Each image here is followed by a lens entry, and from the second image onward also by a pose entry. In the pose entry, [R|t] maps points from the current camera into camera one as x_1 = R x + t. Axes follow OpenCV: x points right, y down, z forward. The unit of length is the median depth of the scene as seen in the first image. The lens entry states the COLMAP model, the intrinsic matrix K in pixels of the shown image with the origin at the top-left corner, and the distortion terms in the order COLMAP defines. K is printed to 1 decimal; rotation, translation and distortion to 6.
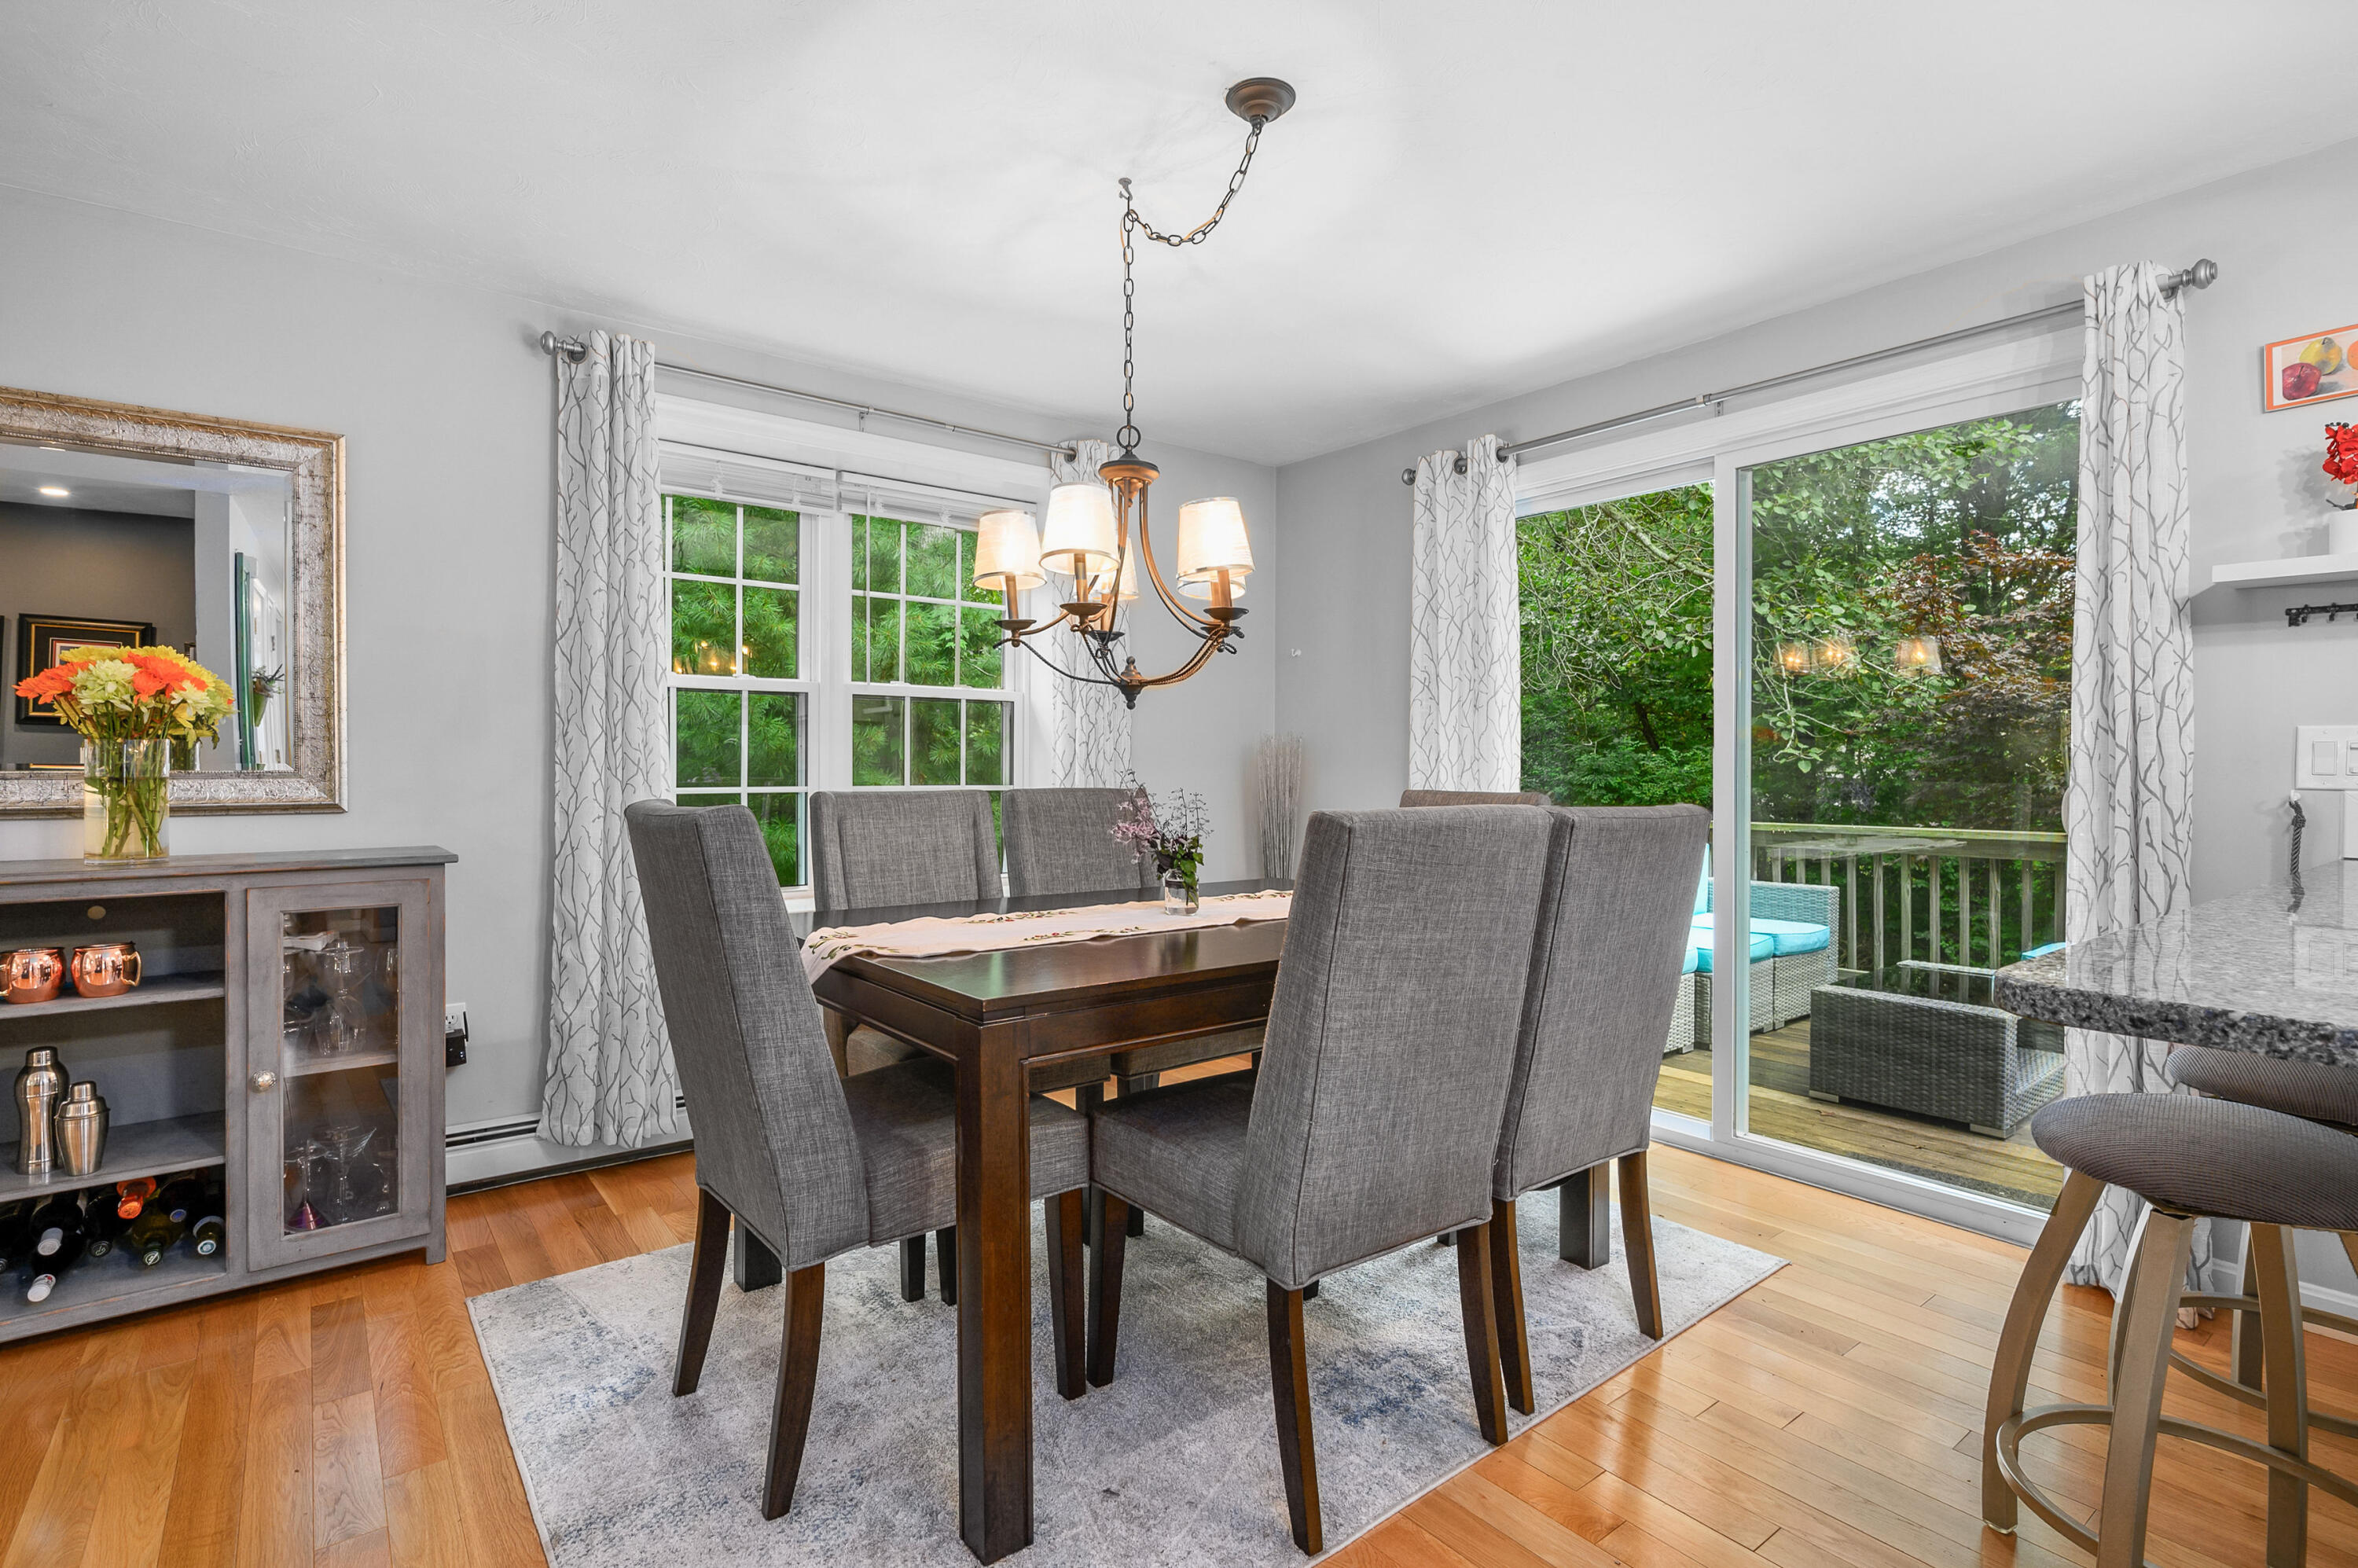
lens RADIAL K [[1113.8, 0, 1178.1], [0, 1113.8, 776.4], [0, 0, 1]] dist [0.000126, 0.000445]
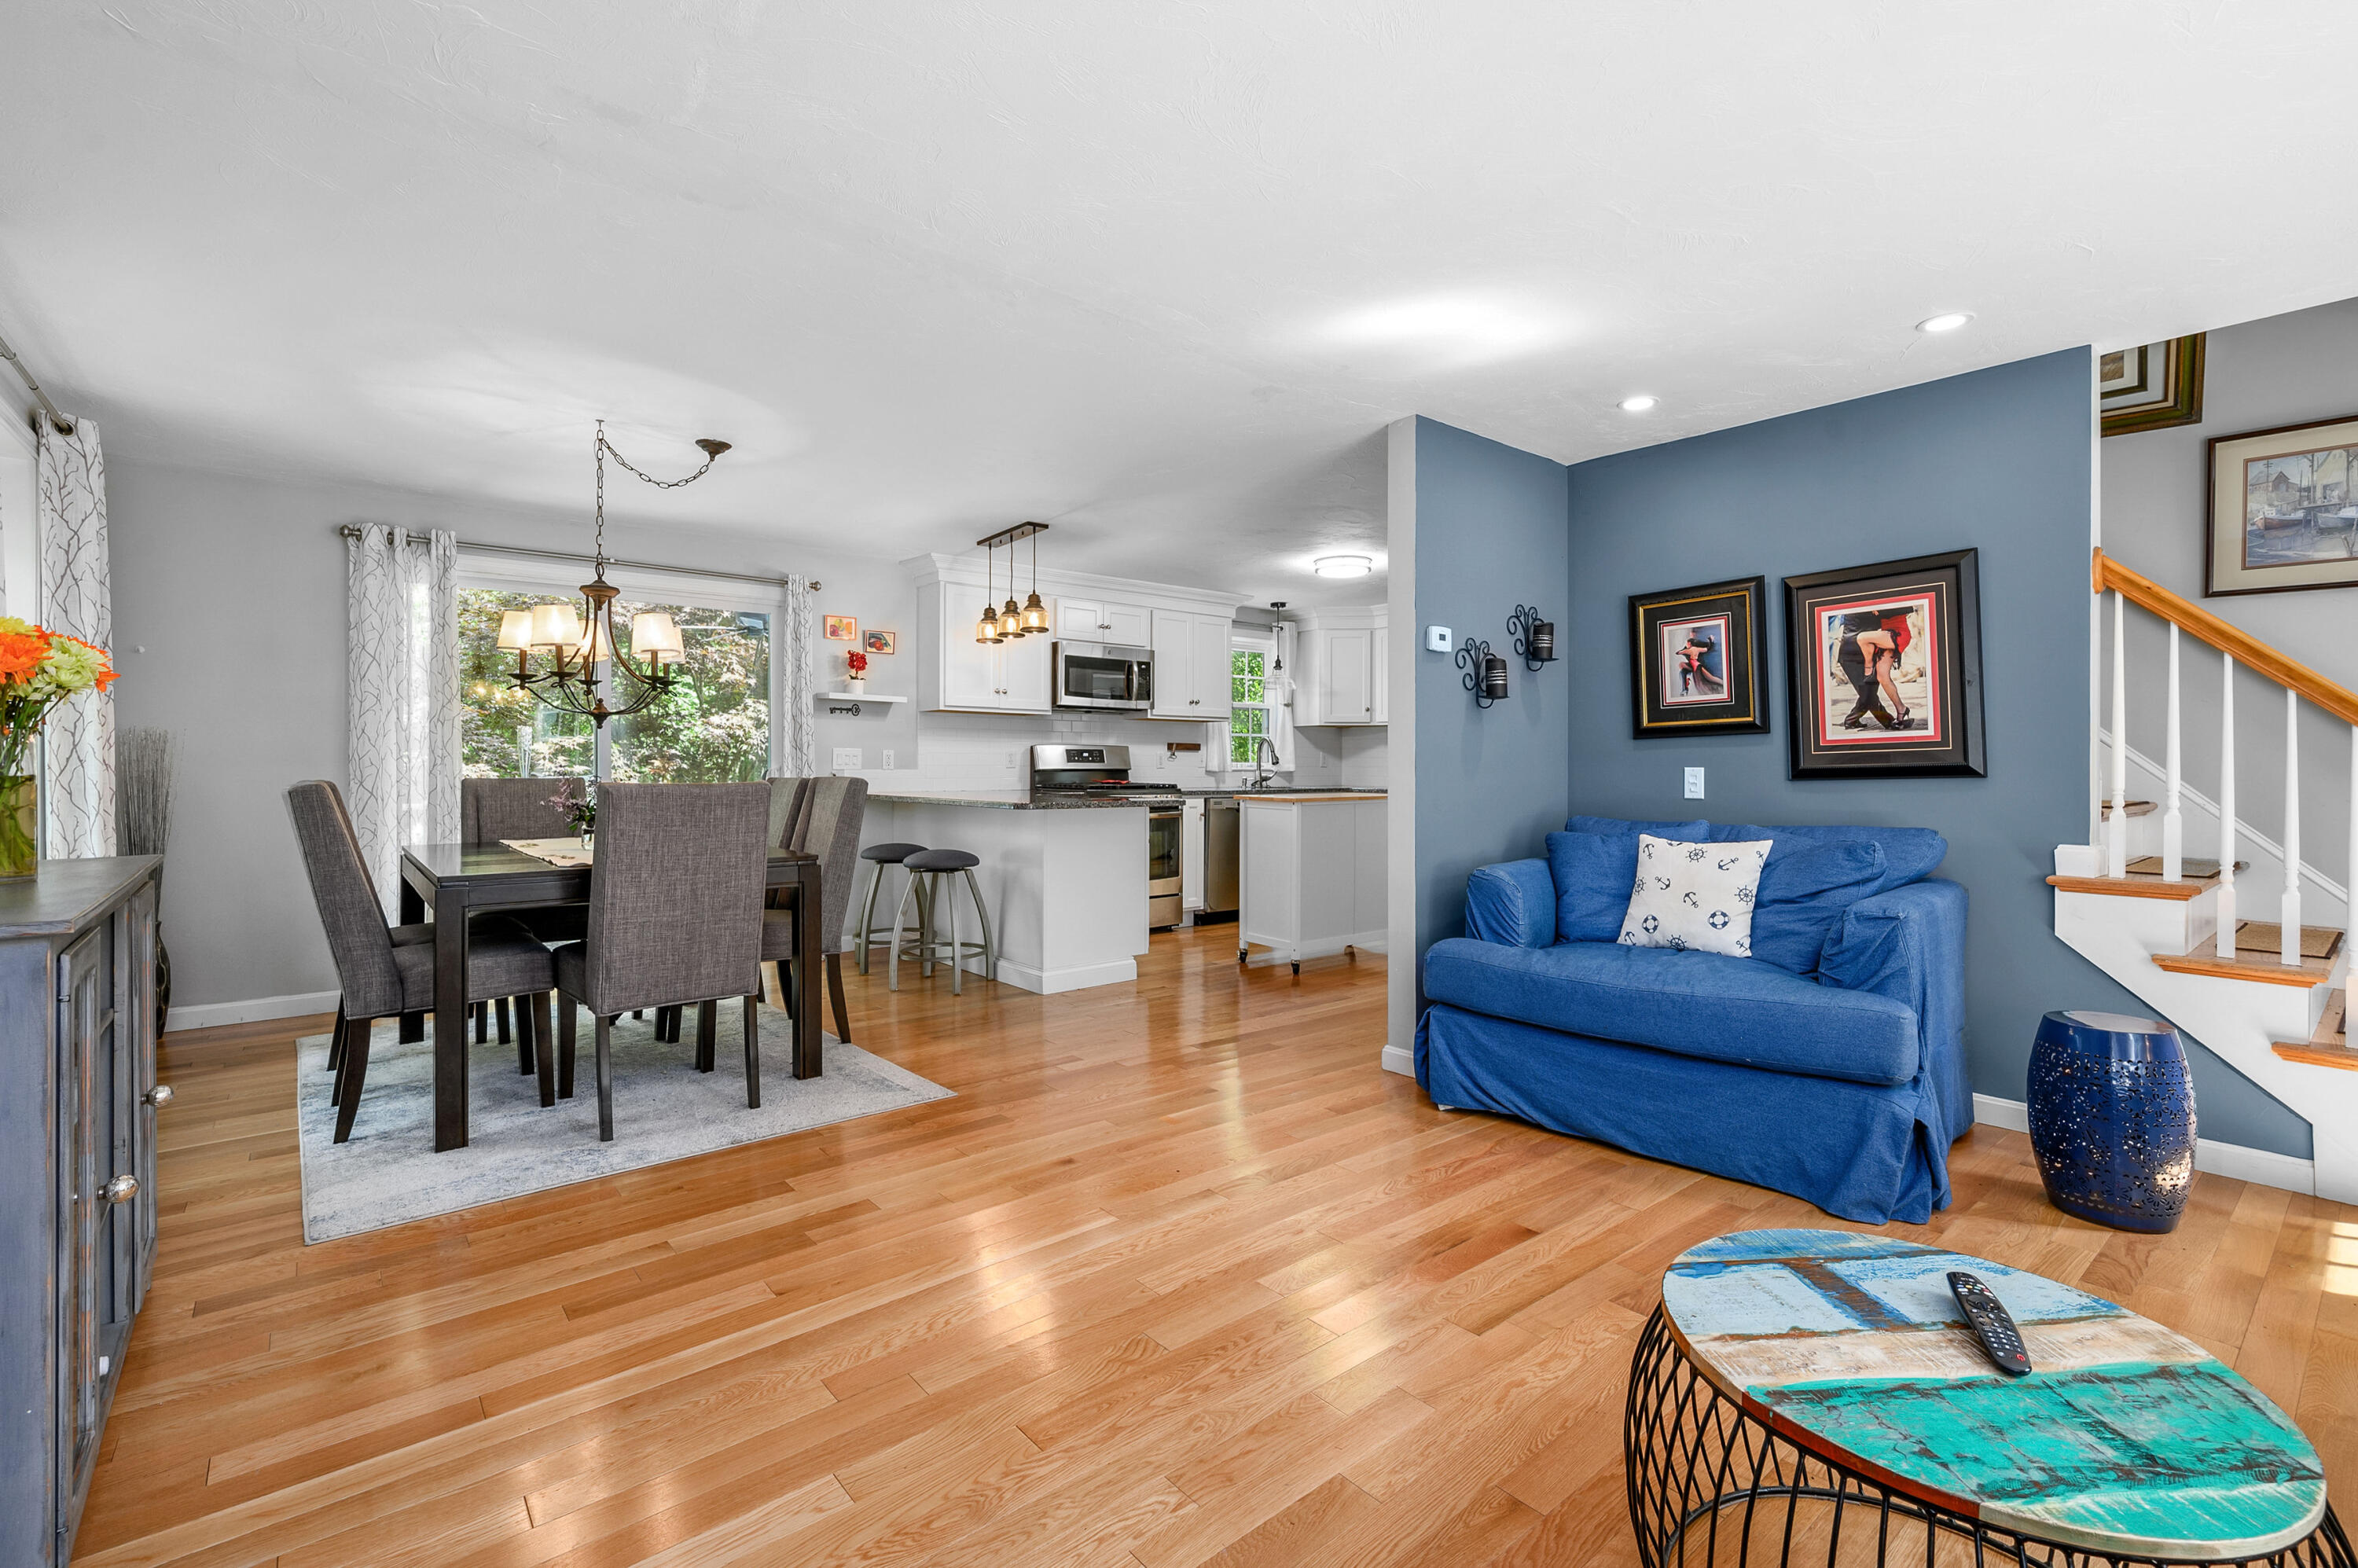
lens RADIAL K [[1043.5, 0, 1184.8], [0, 1043.5, 762.2], [0, 0, 1]] dist [-0.001714, -0.000498]
pose [[-0.031728, -0.002075, 0.999494, -1.668110], [0.009001, 0.999957, 0.002362, -0.004667], [-0.999456, 0.009072, -0.031708, 0.152321]]
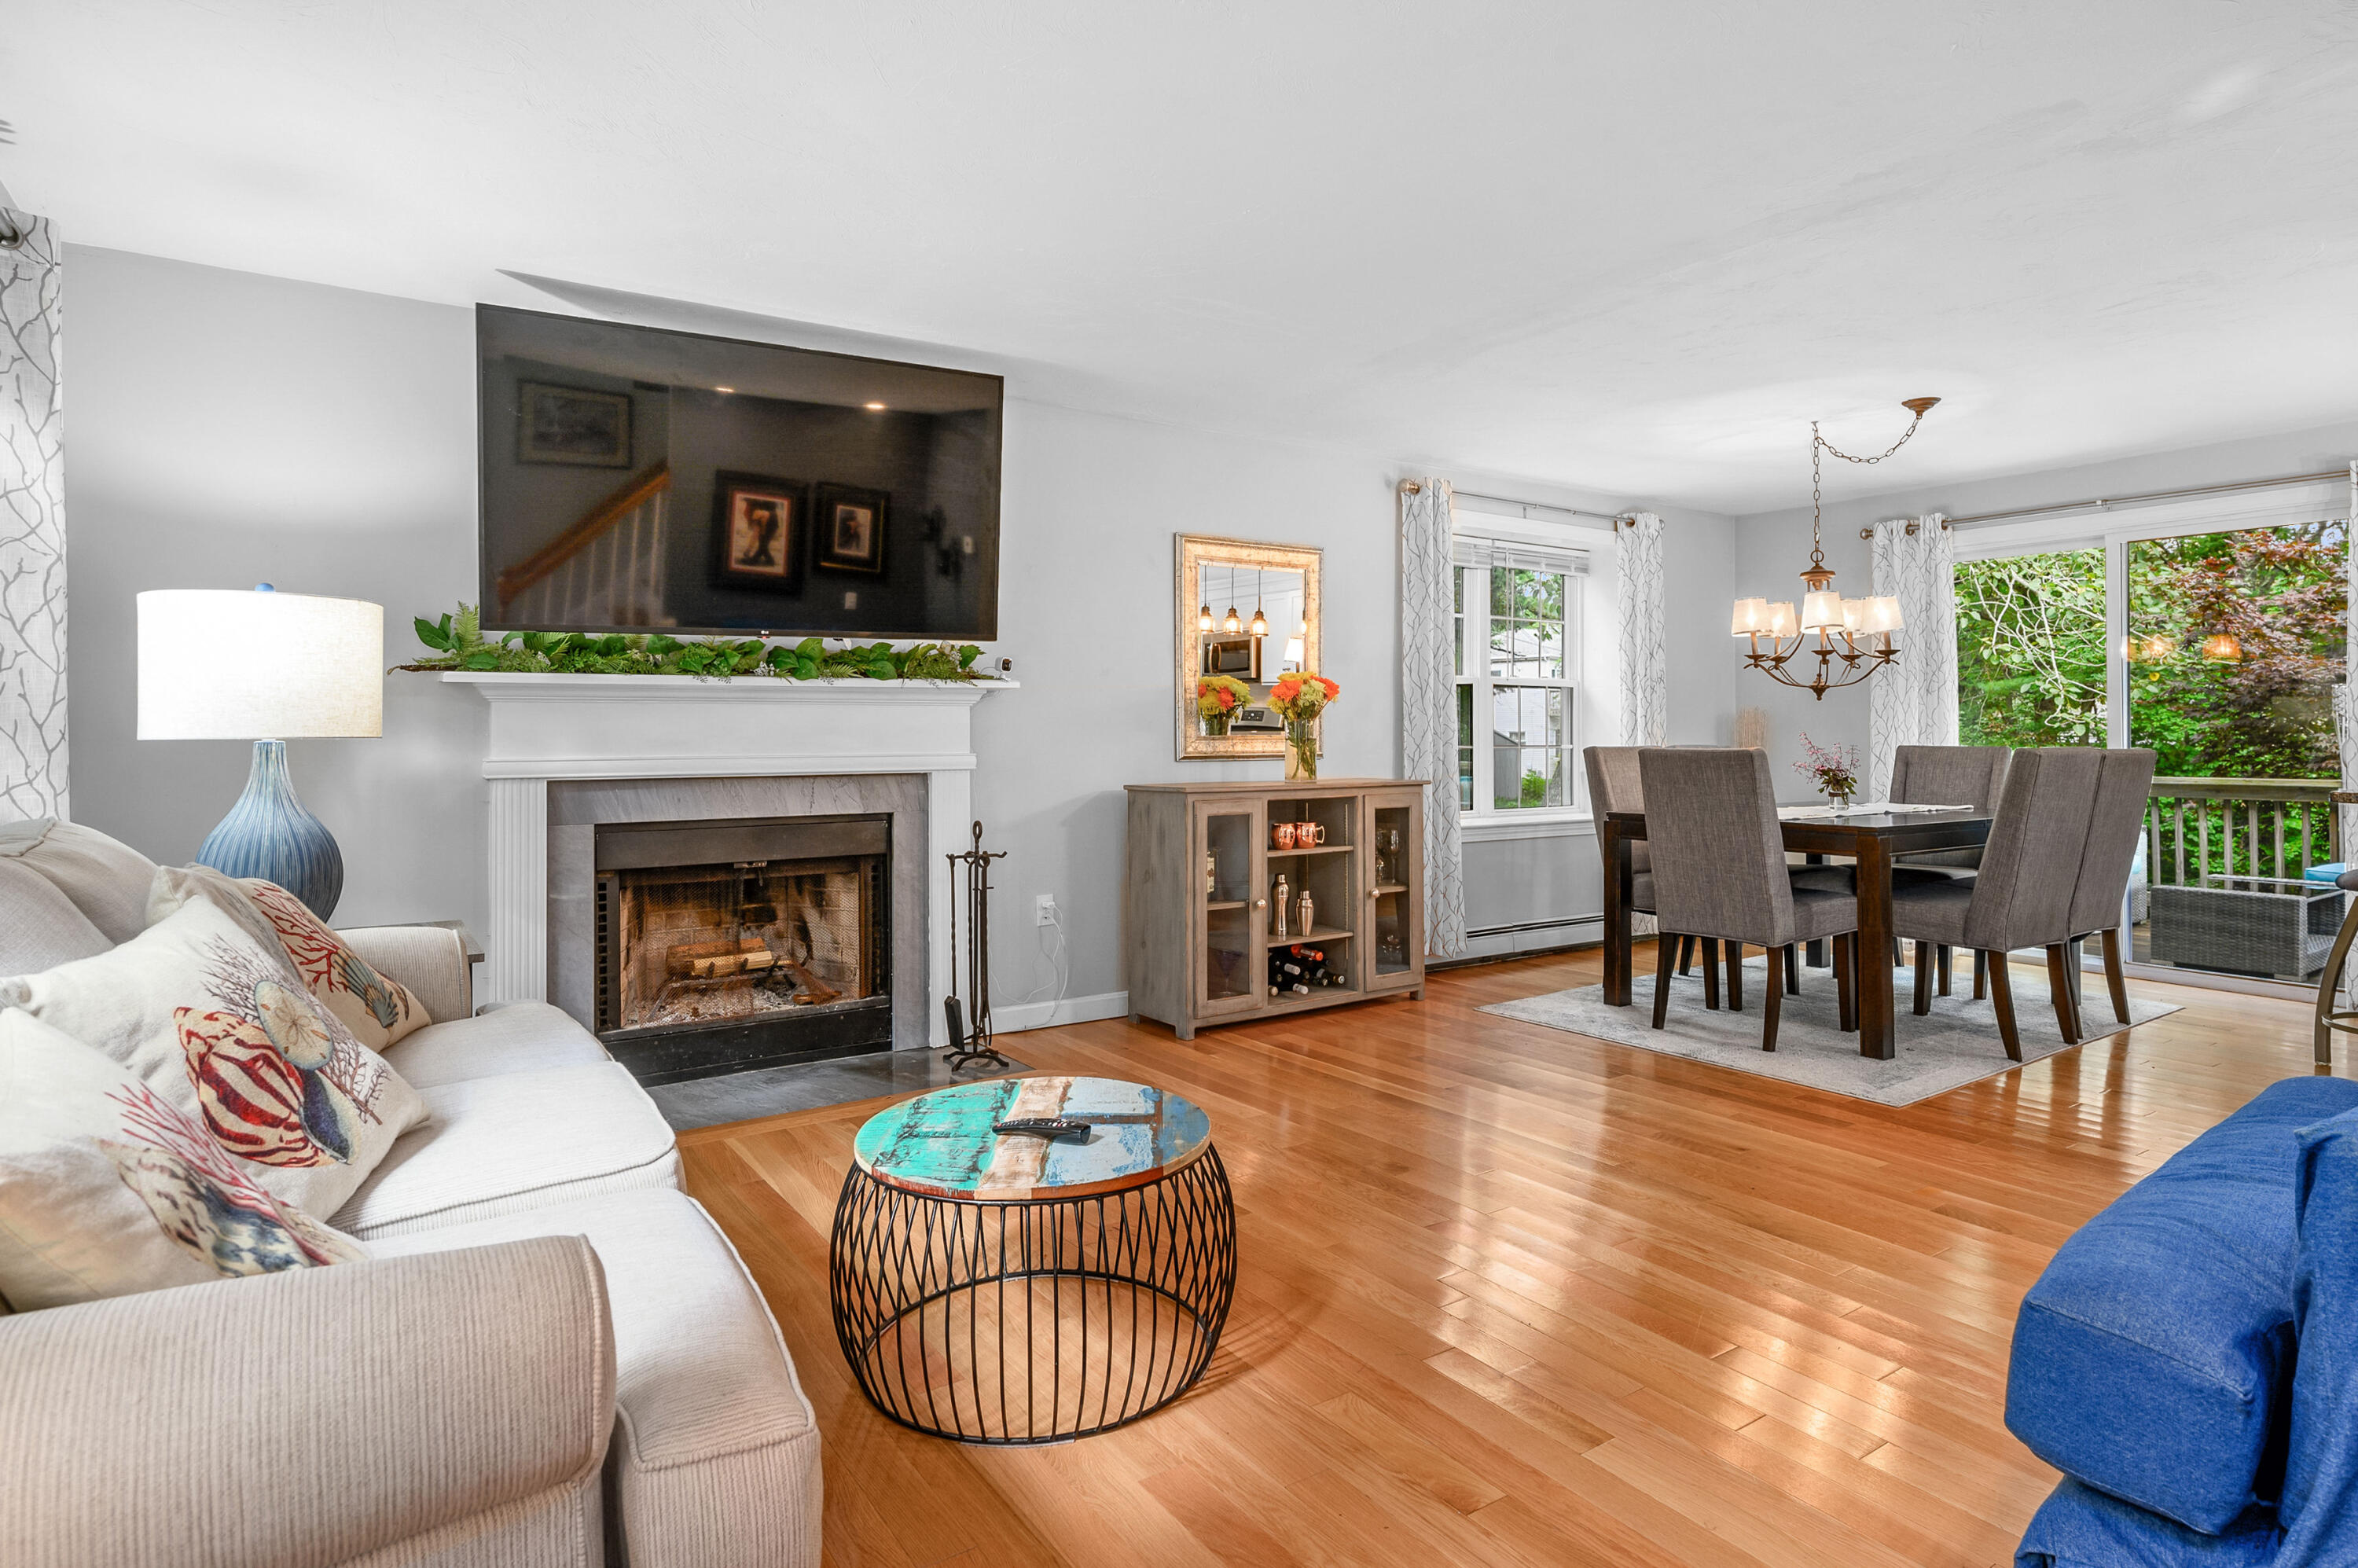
lens RADIAL K [[1254.6, 0, 1179.9], [0, 1254.6, 723.9], [0, 0, 1]] dist [-0.001616, -0.000322]
pose [[0.997851, -0.004652, -0.065352, -0.981993], [0.003618, 0.999867, -0.015925, 0.009334], [0.065417, 0.015654, 0.997735, -1.183324]]
